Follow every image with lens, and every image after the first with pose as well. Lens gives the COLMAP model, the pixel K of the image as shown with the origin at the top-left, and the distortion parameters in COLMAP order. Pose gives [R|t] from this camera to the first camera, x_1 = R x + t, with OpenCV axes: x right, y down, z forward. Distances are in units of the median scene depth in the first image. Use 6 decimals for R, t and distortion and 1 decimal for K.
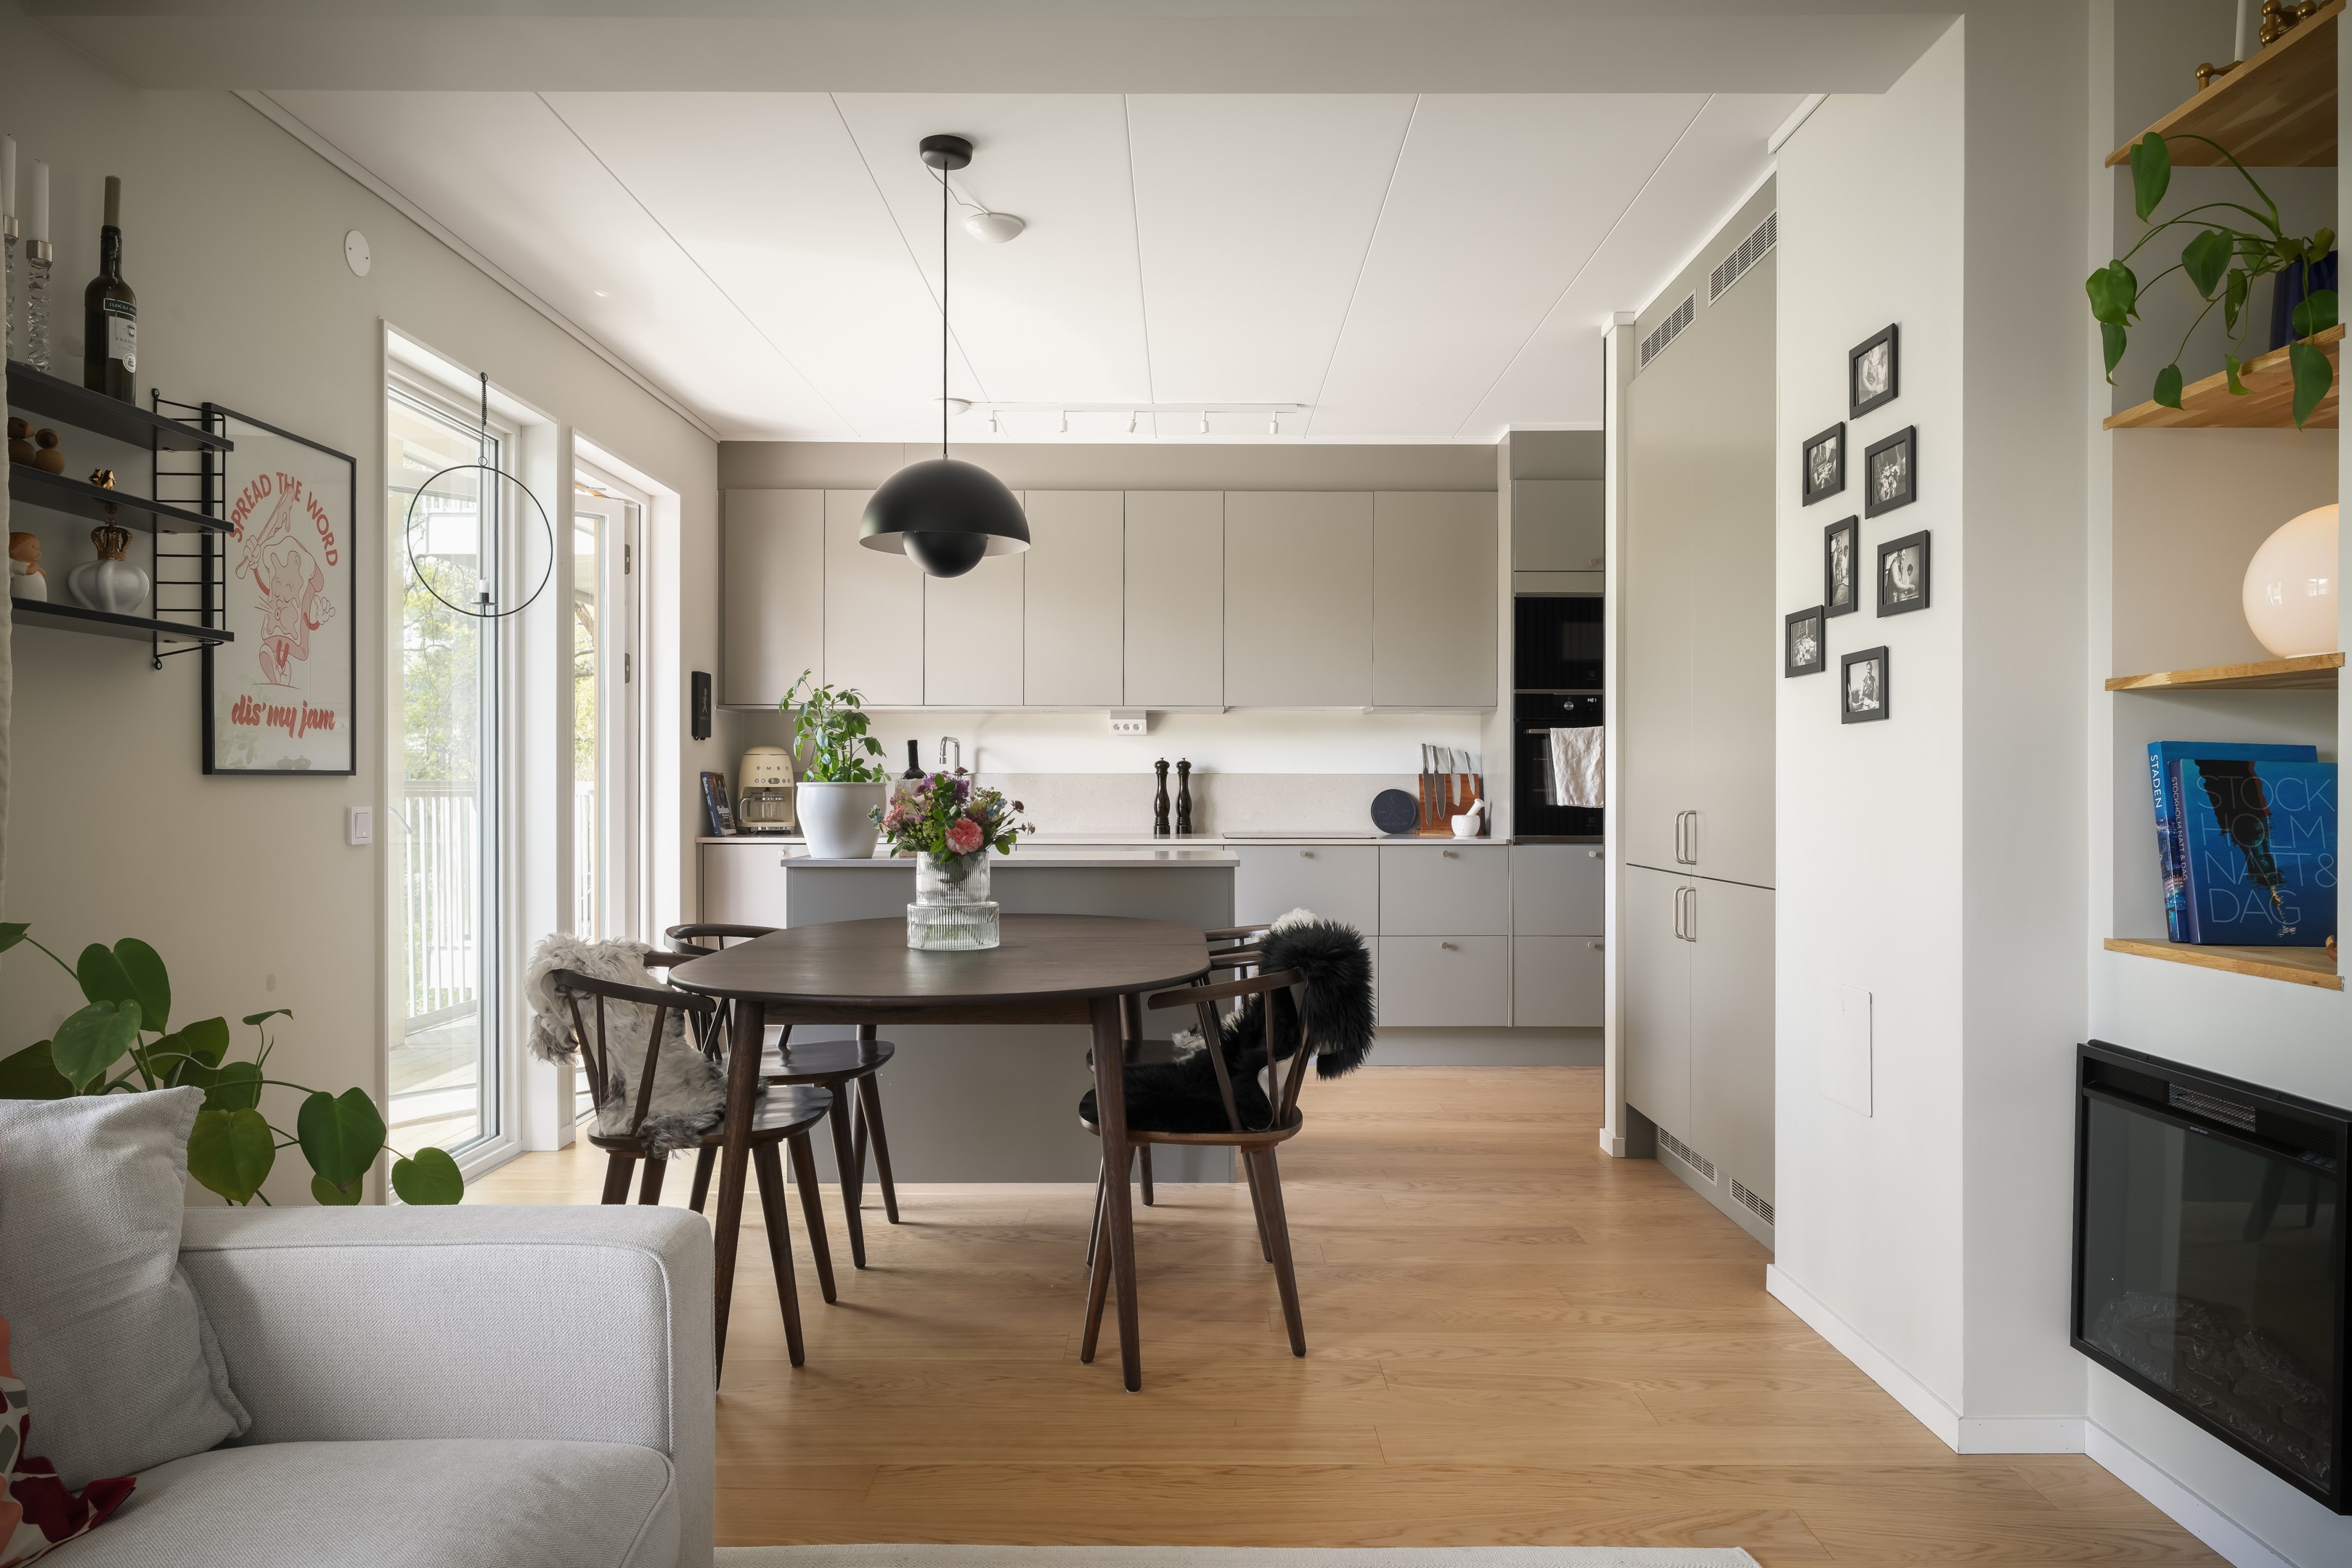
lens RADIAL K [[1534.6, 0, 1195.4], [0, 1534.6, 788.6], [0, 0, 1]] dist [0.001200, -0.001815]
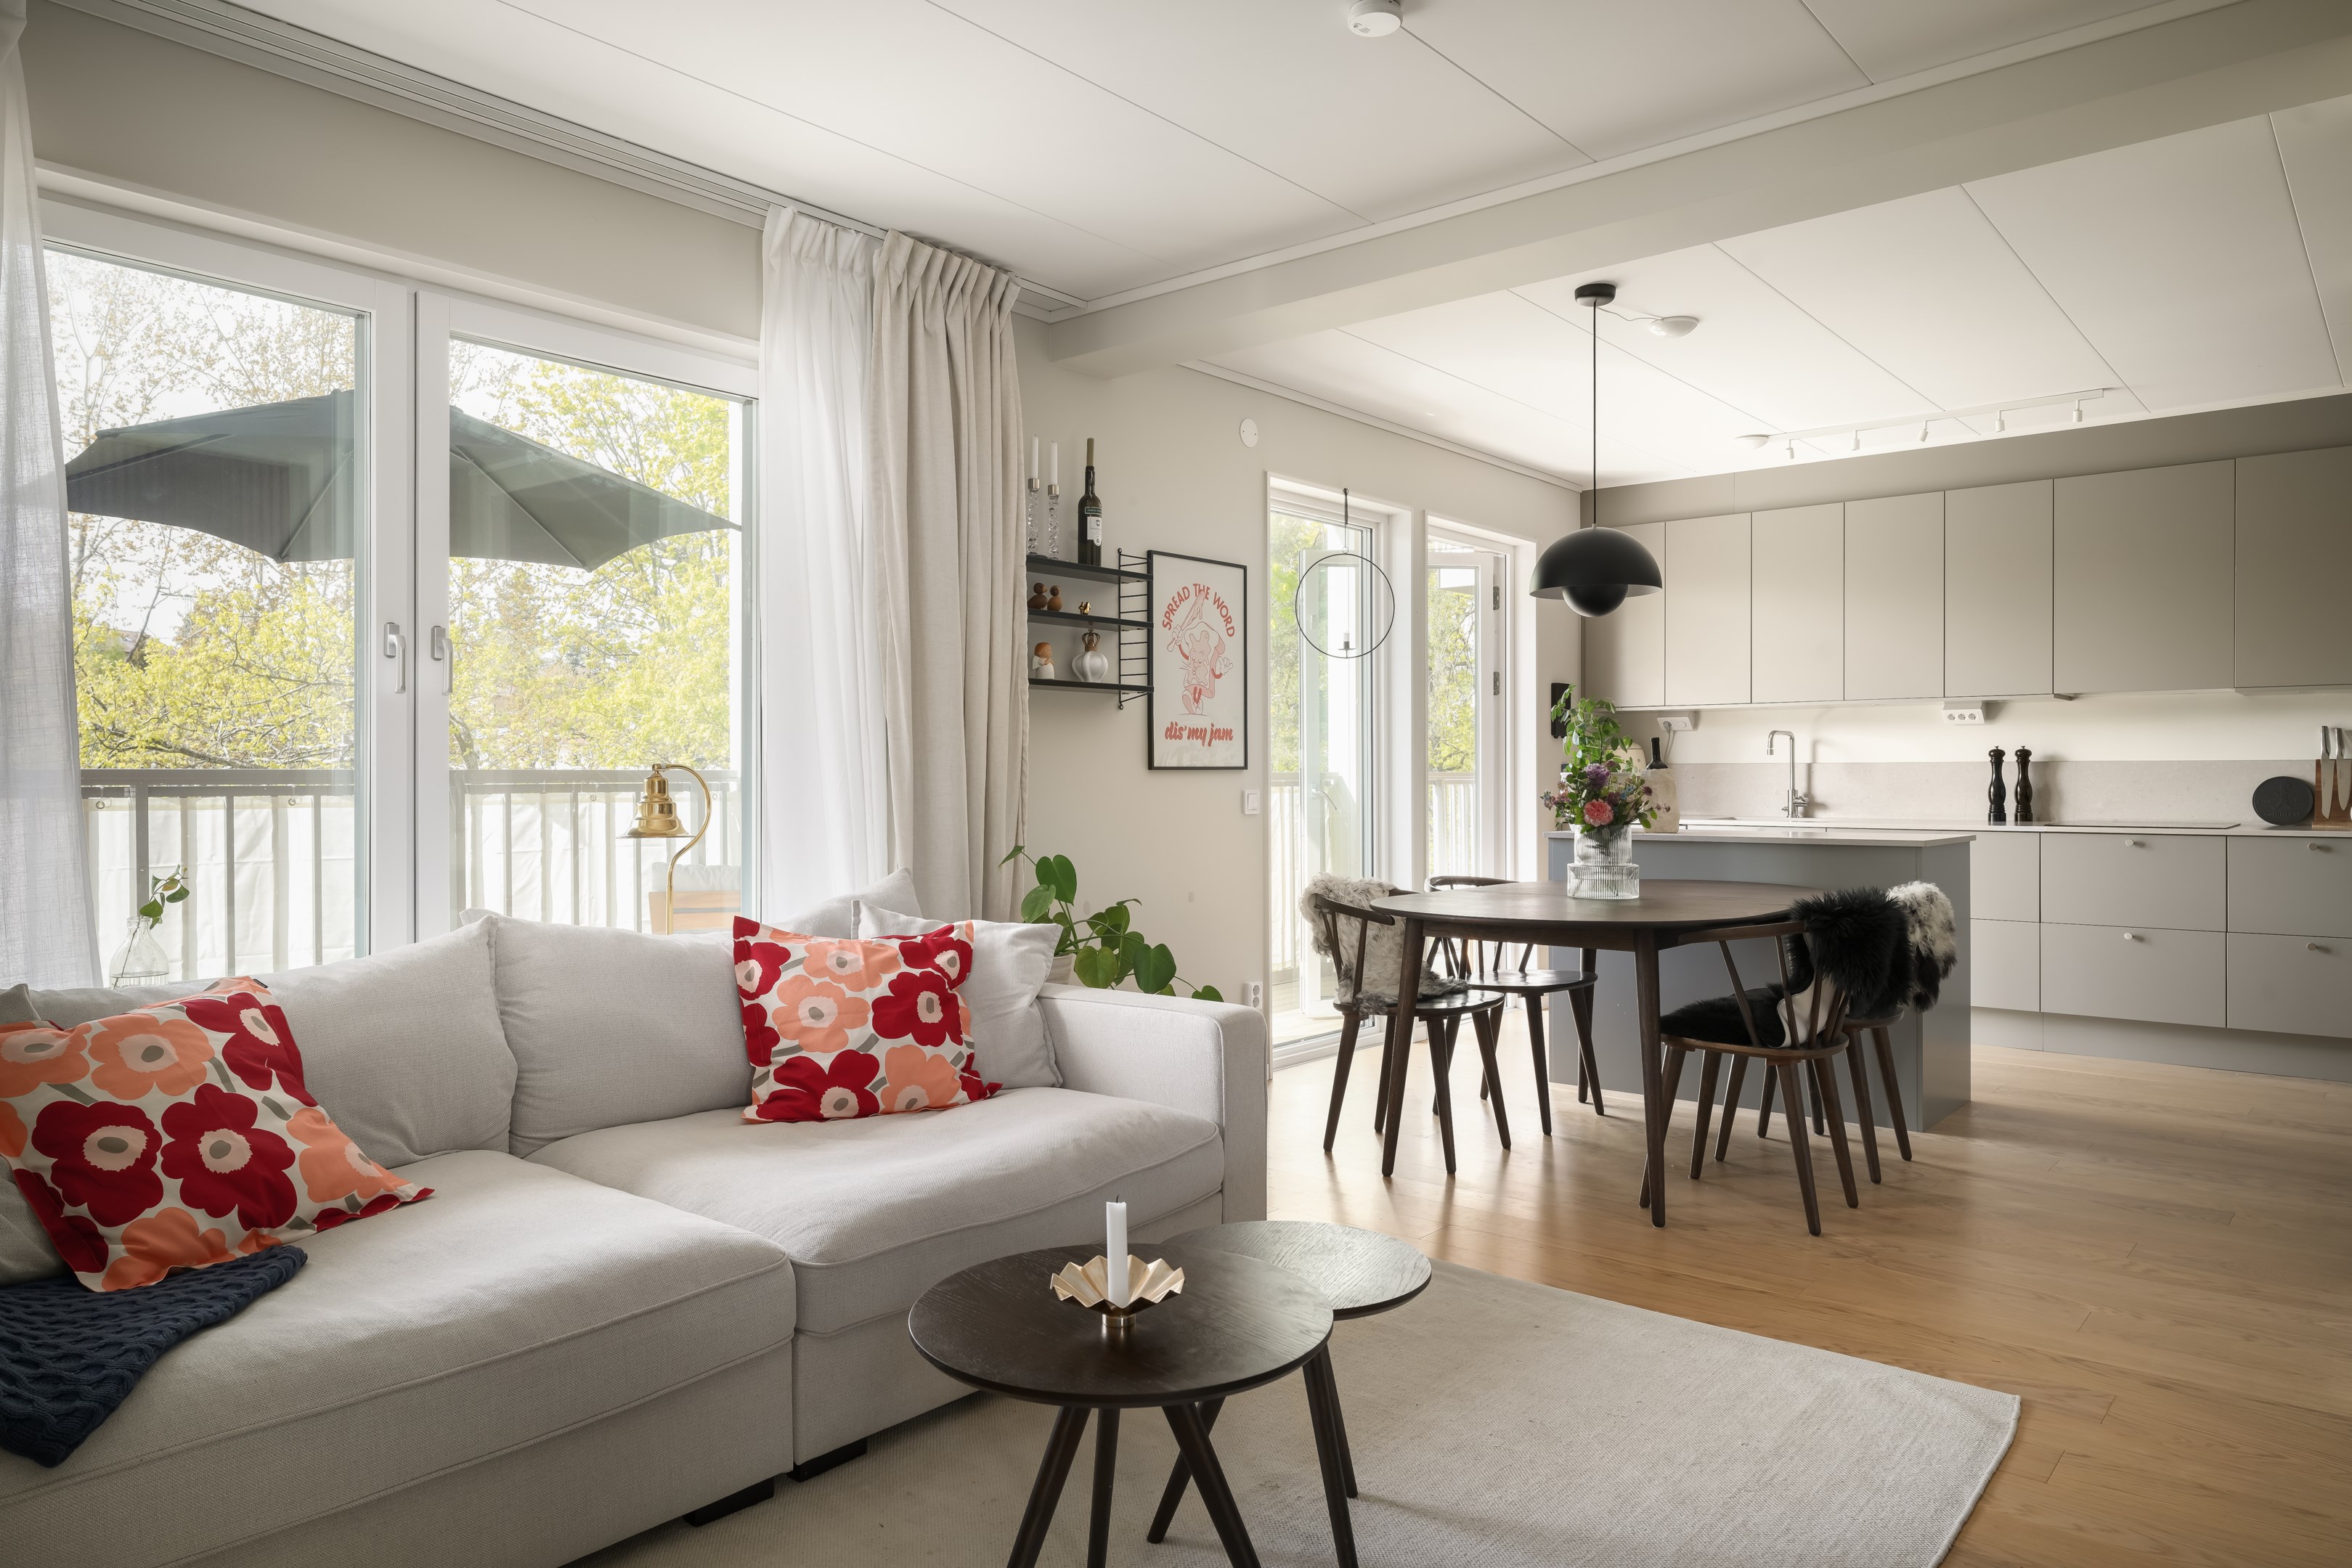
lens RADIAL K [[1528.3, 0, 1176.1], [0, 1528.3, 774.8], [0, 0, 1]] dist [0.000192, 0.000751]
pose [[0.764740, -0.003544, -0.644329, 0.412689], [0.002185, 0.999993, -0.002907, 0.000992], [0.644335, 0.000815, 0.764743, -0.240400]]
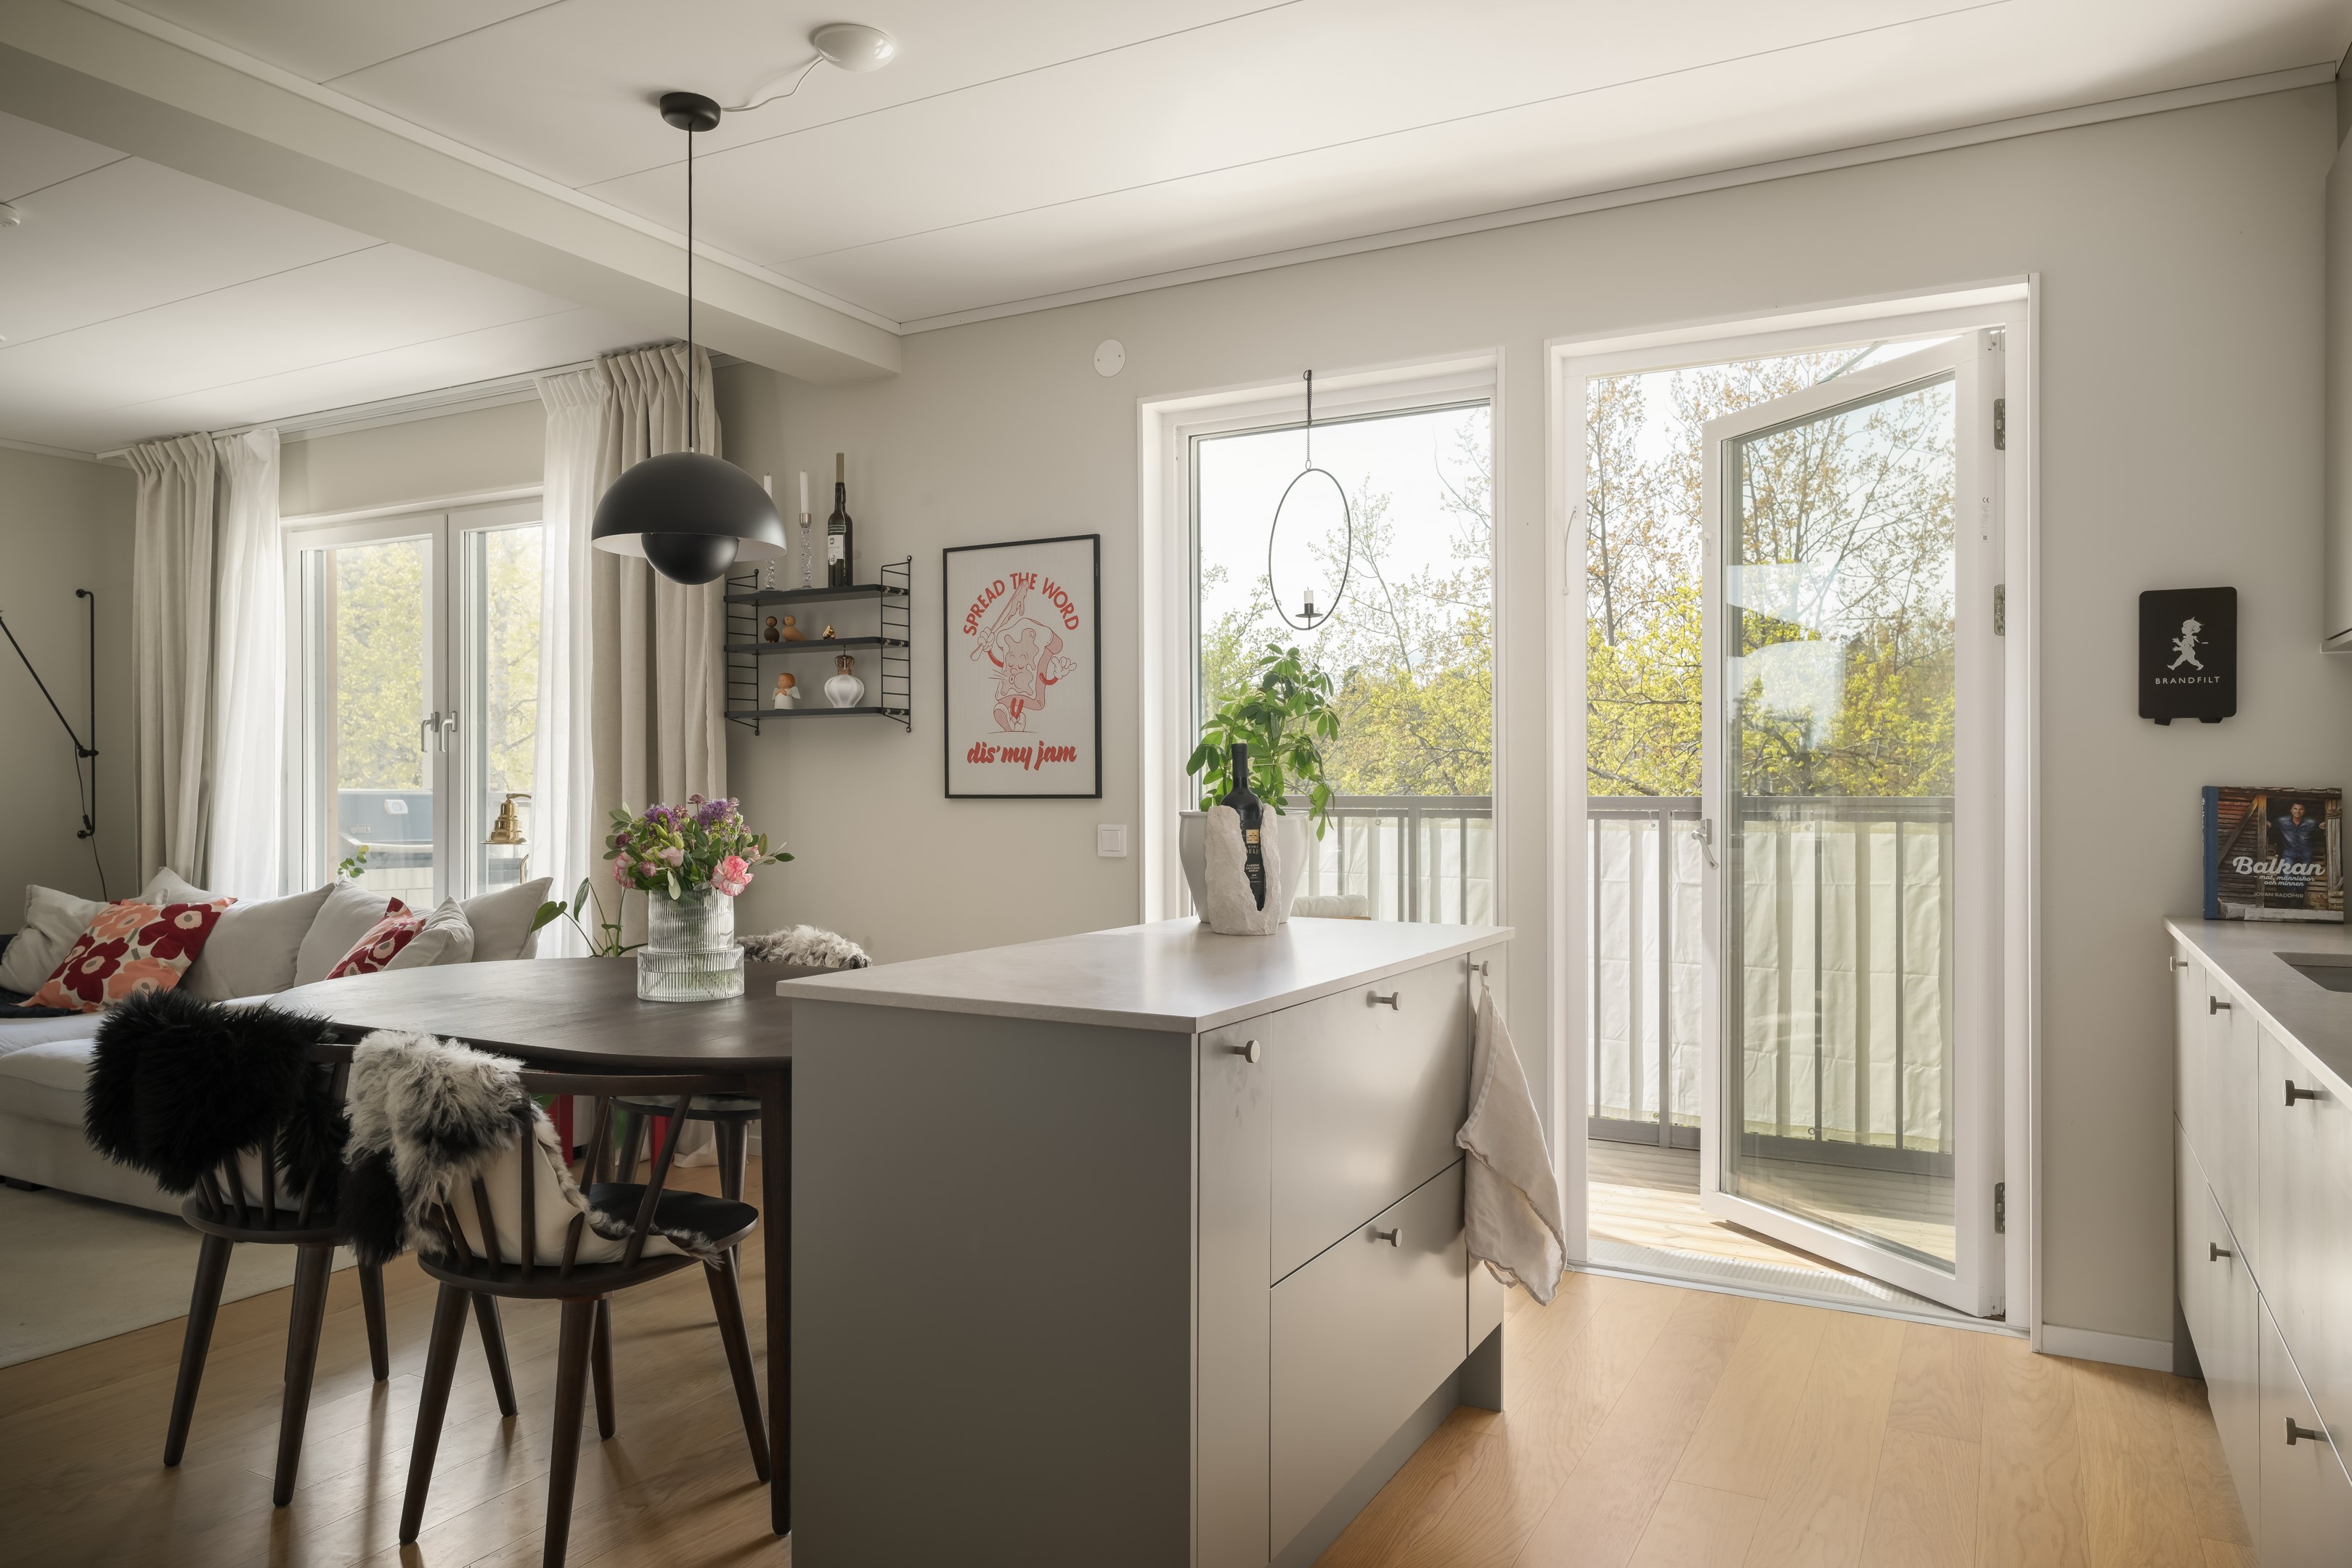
lens RADIAL K [[1540.2, 0, 1171.3], [0, 1540.2, 790.6], [0, 0, 1]] dist [-0.001282, 0.000327]
pose [[-0.481037, 0.002474, -0.876697, 0.500195], [-0.001490, 0.999992, 0.003639, -0.020170], [0.876699, 0.003057, -0.481029, 1.700109]]
